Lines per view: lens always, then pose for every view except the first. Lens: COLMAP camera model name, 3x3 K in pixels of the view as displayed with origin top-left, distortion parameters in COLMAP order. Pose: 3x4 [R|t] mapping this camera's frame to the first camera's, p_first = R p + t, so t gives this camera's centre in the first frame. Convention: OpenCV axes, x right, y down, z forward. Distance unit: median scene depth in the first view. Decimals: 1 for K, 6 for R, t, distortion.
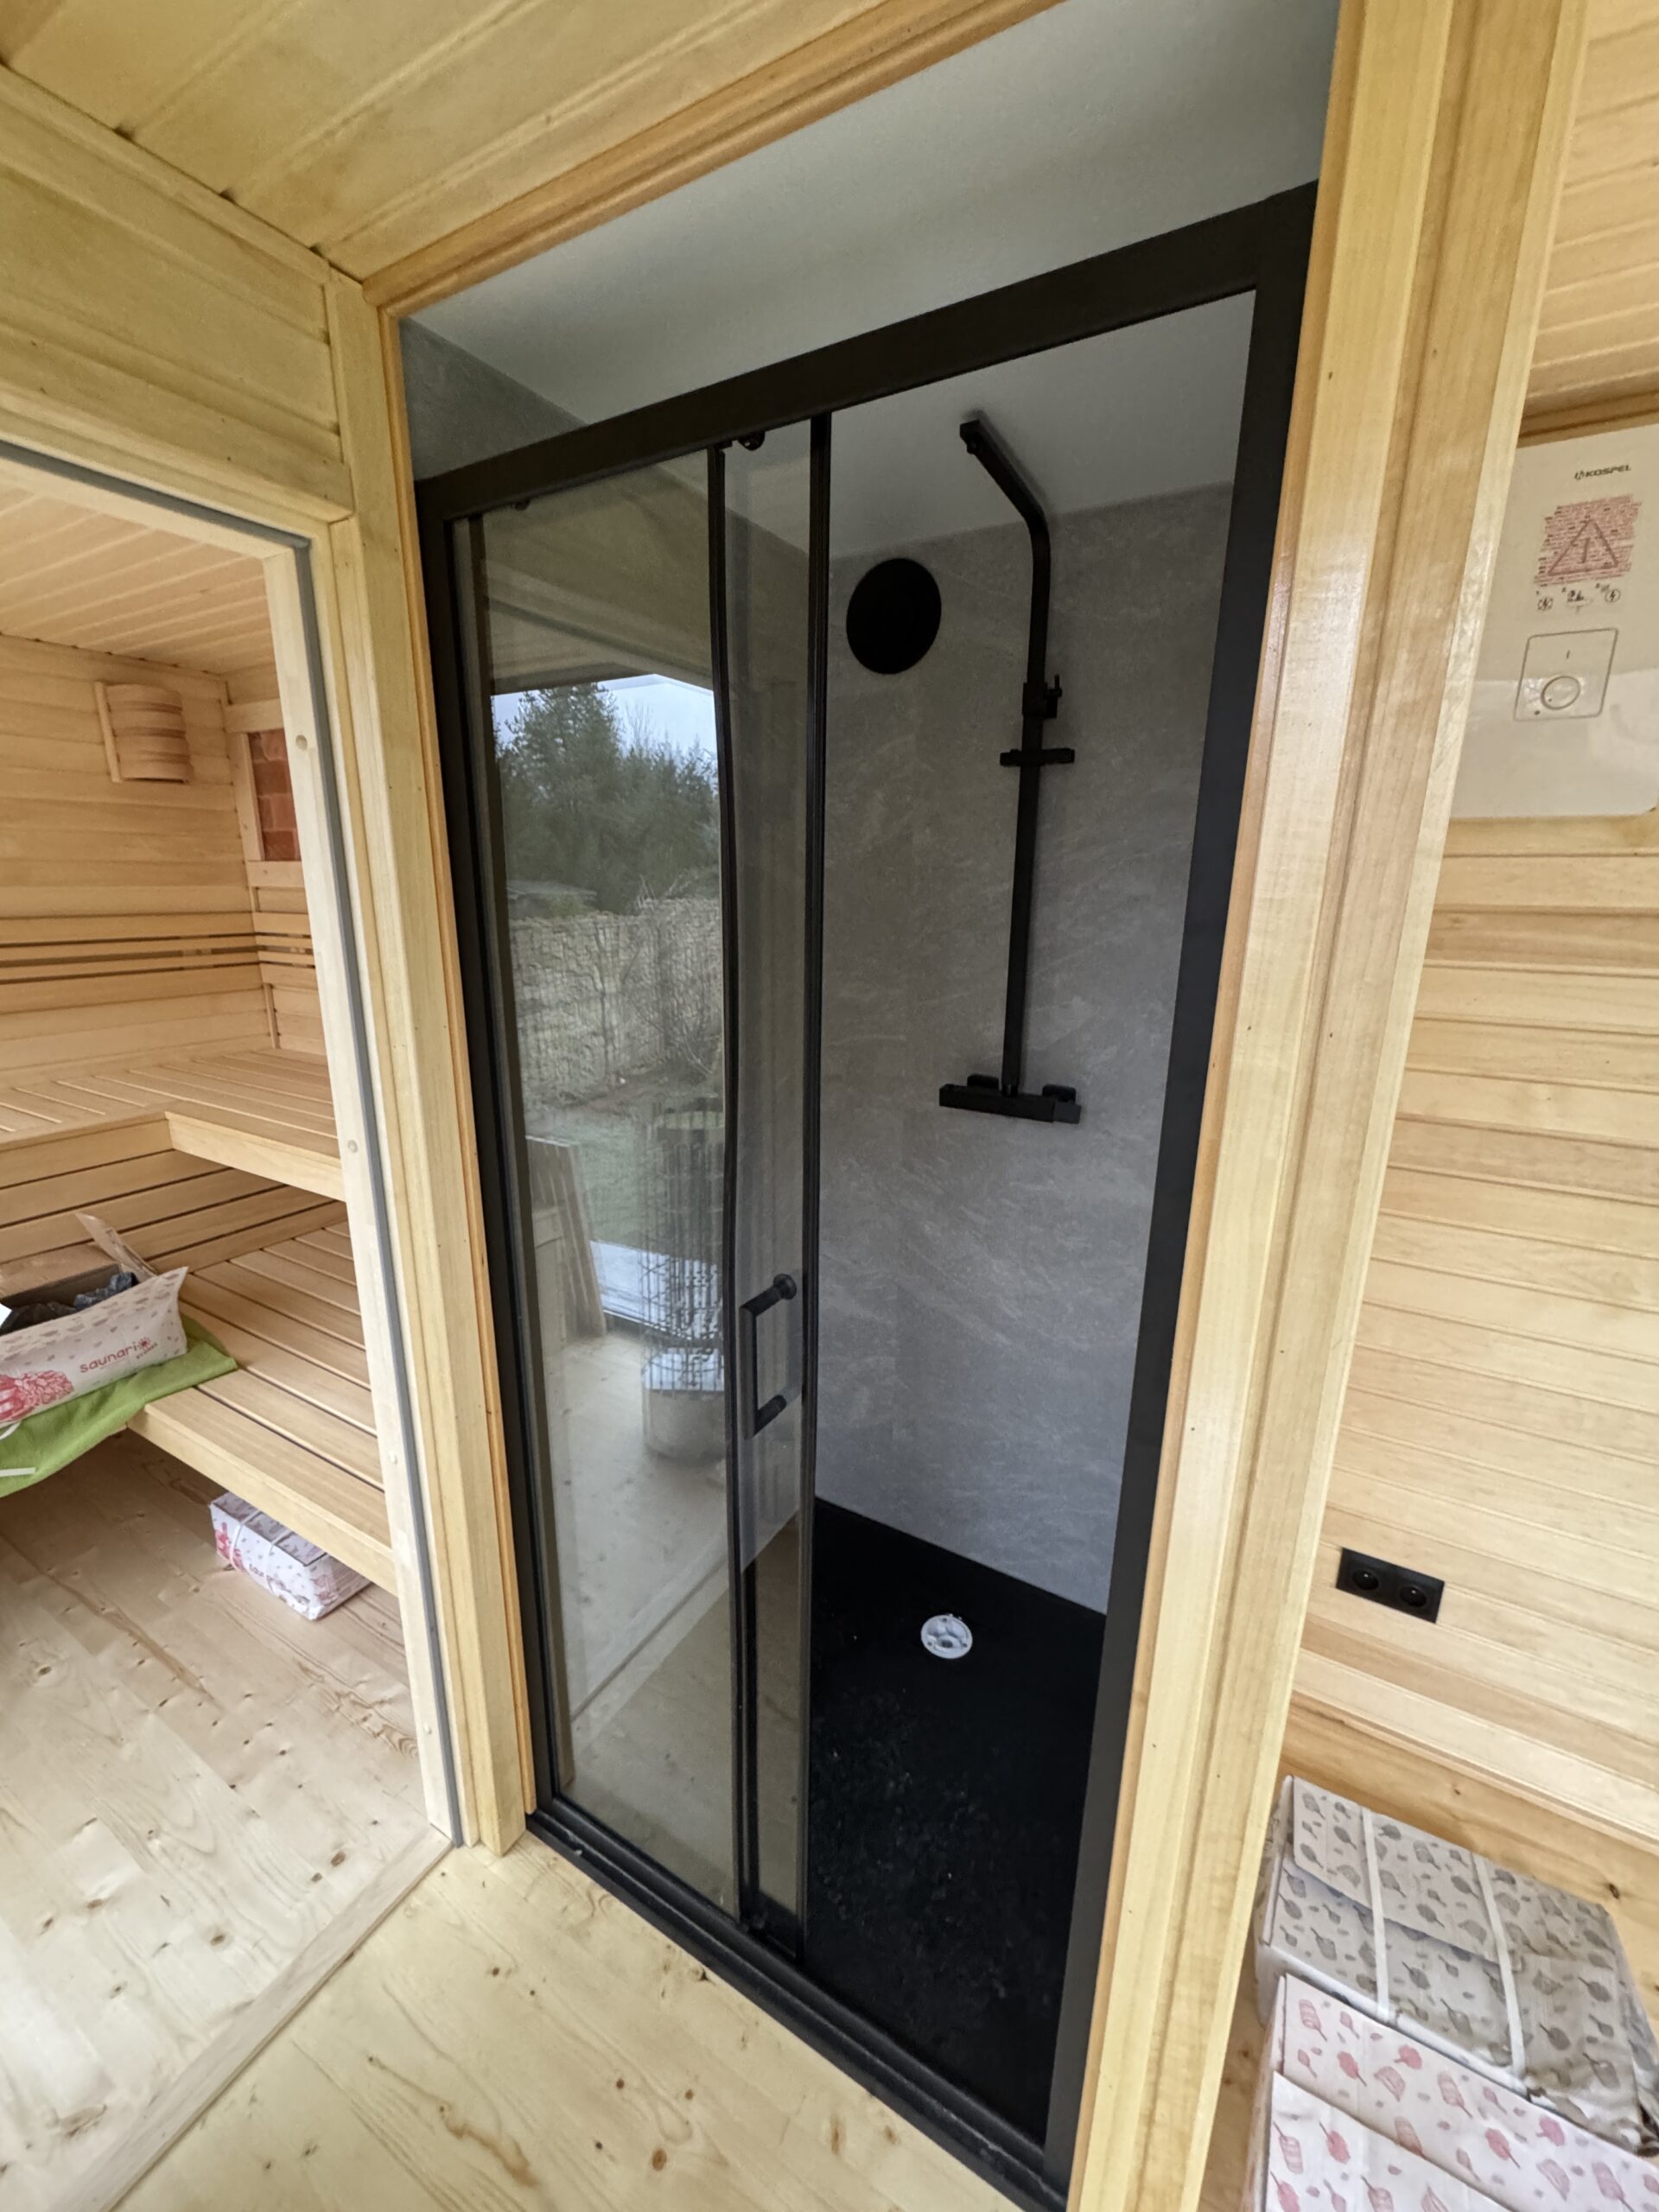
lens RADIAL K [[878.7, 0, 830.2], [0, 878.7, 1103.4], [0, 0, 1]] dist [-0.002073, 0.000014]
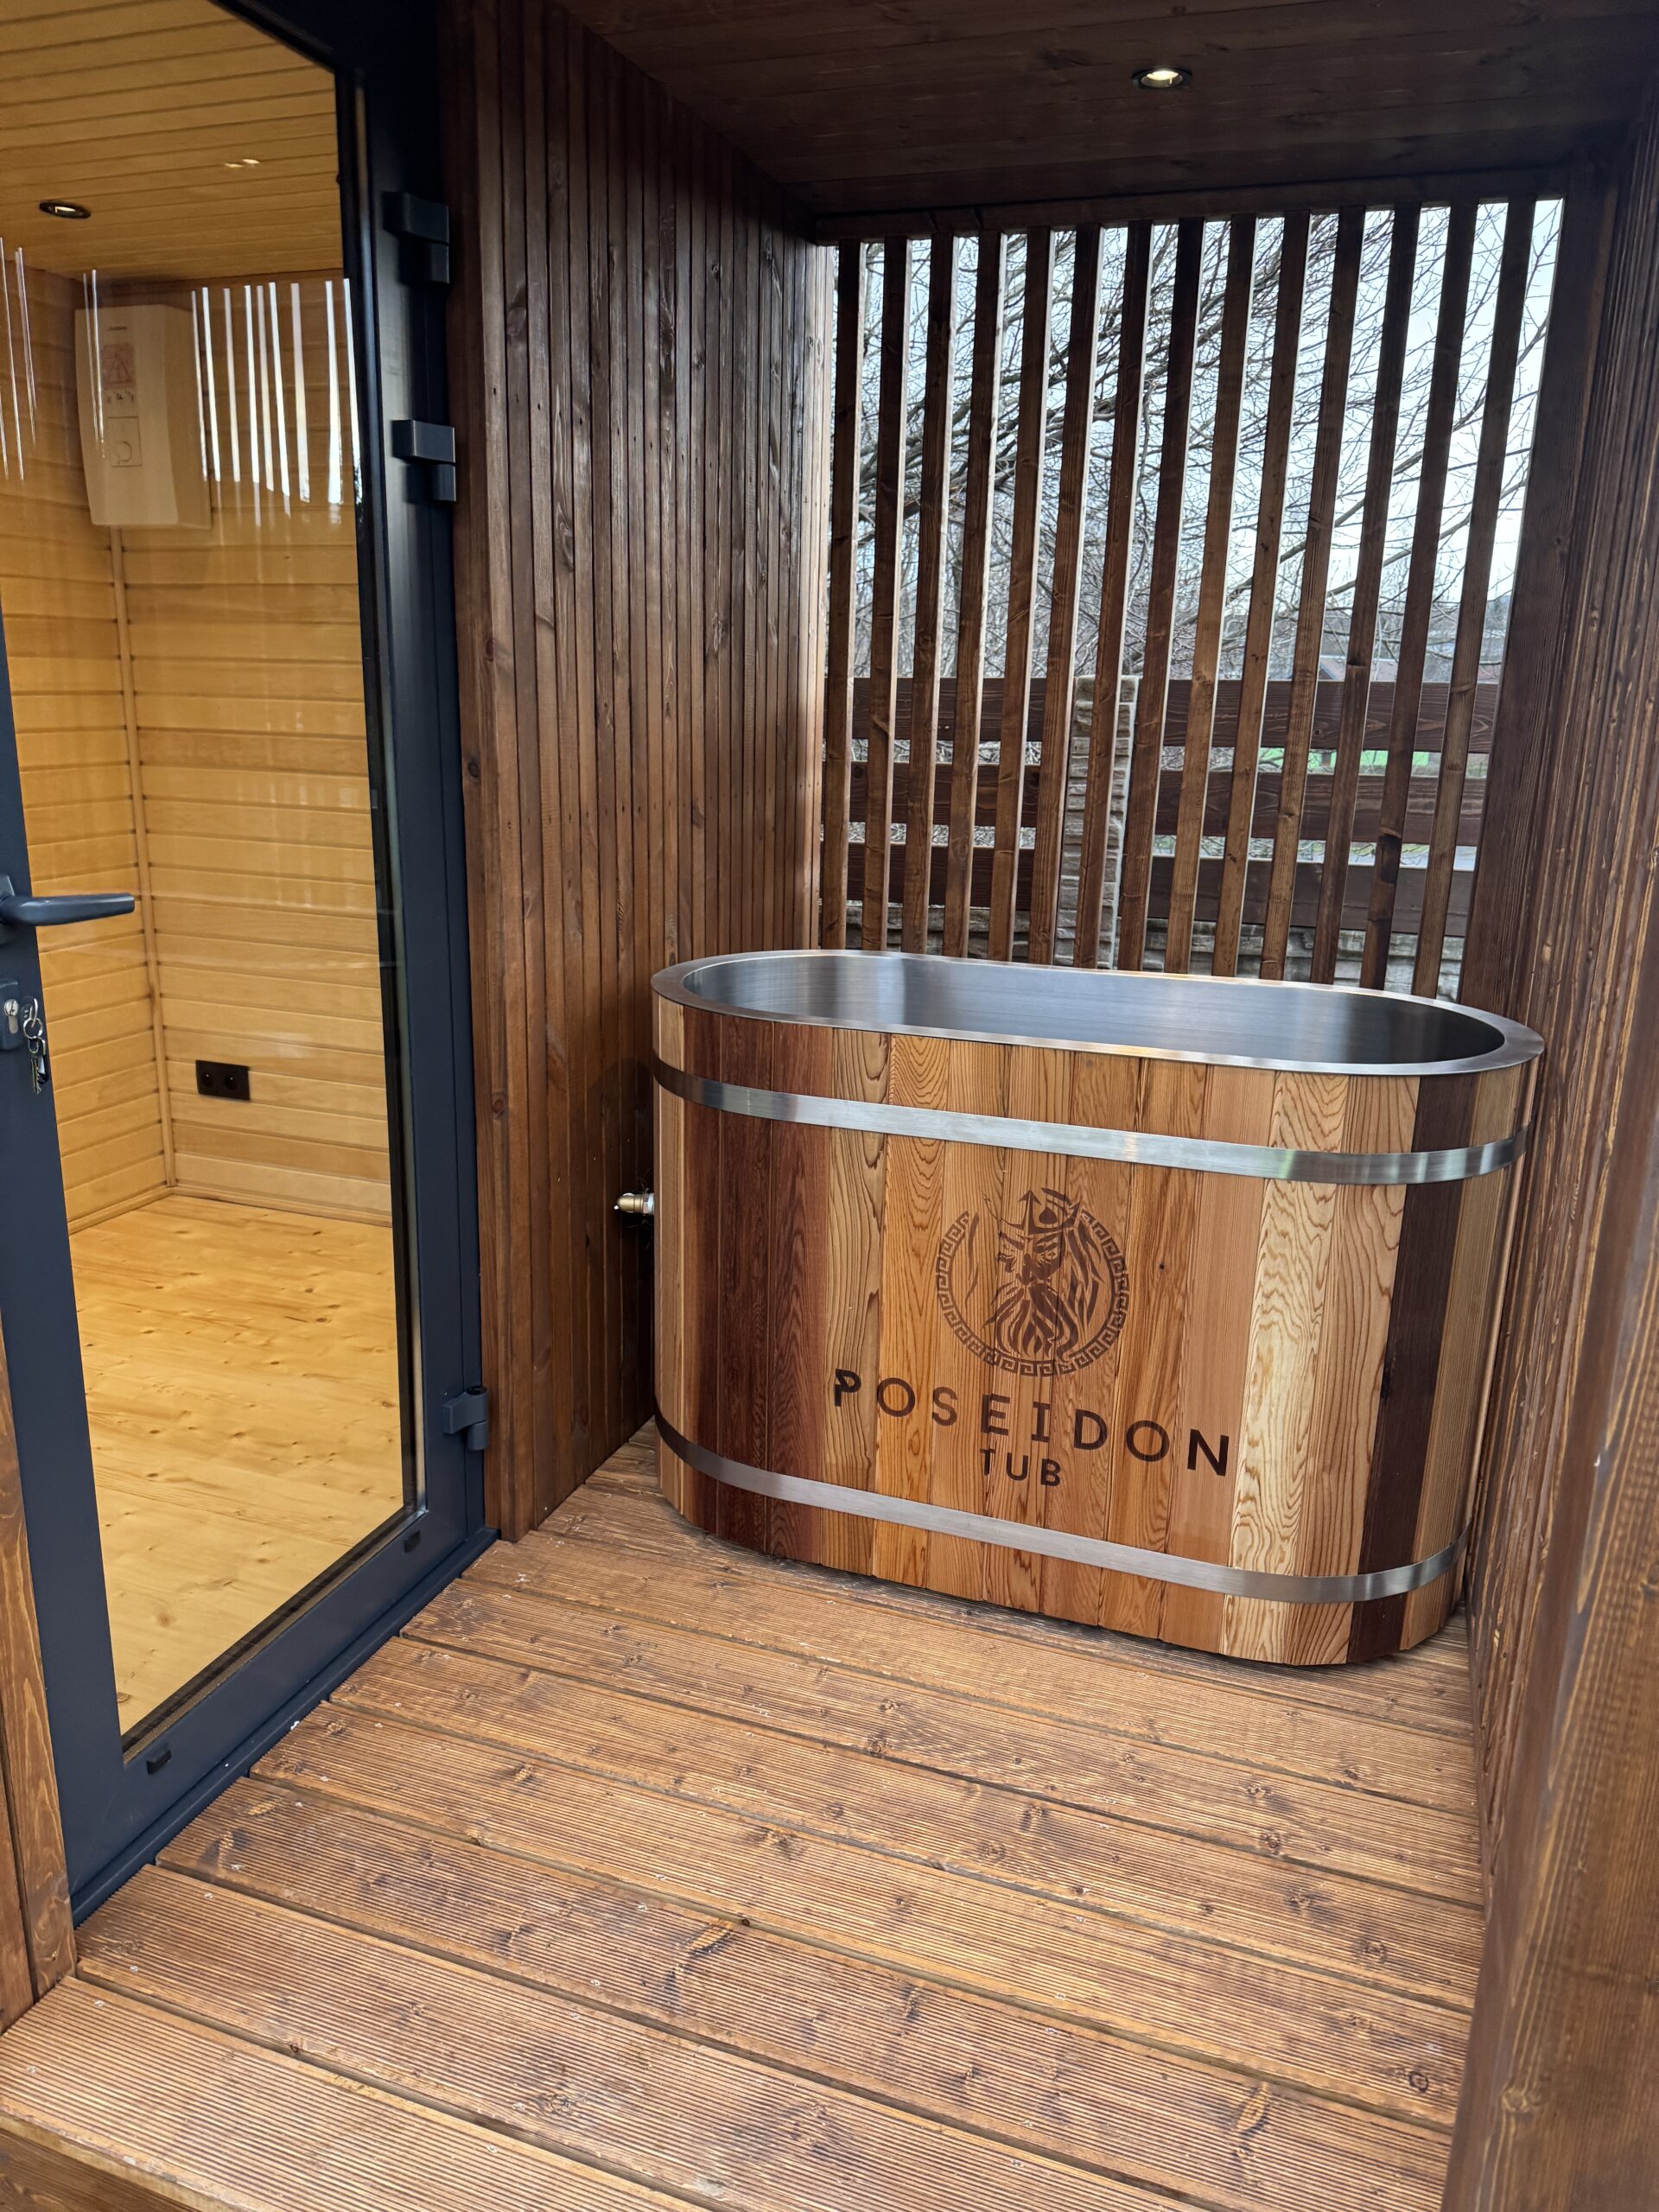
lens RADIAL K [[1539.2, 0, 826.3], [0, 1539.2, 1108.8], [0, 0, 1]] dist [0.112190, -0.160103]
pose [[0.982423, -0.033547, 0.183629, 1.613244], [0.031085, 0.999384, 0.016268, 0.834889], [-0.184061, -0.010274, 0.982861, -2.352623]]
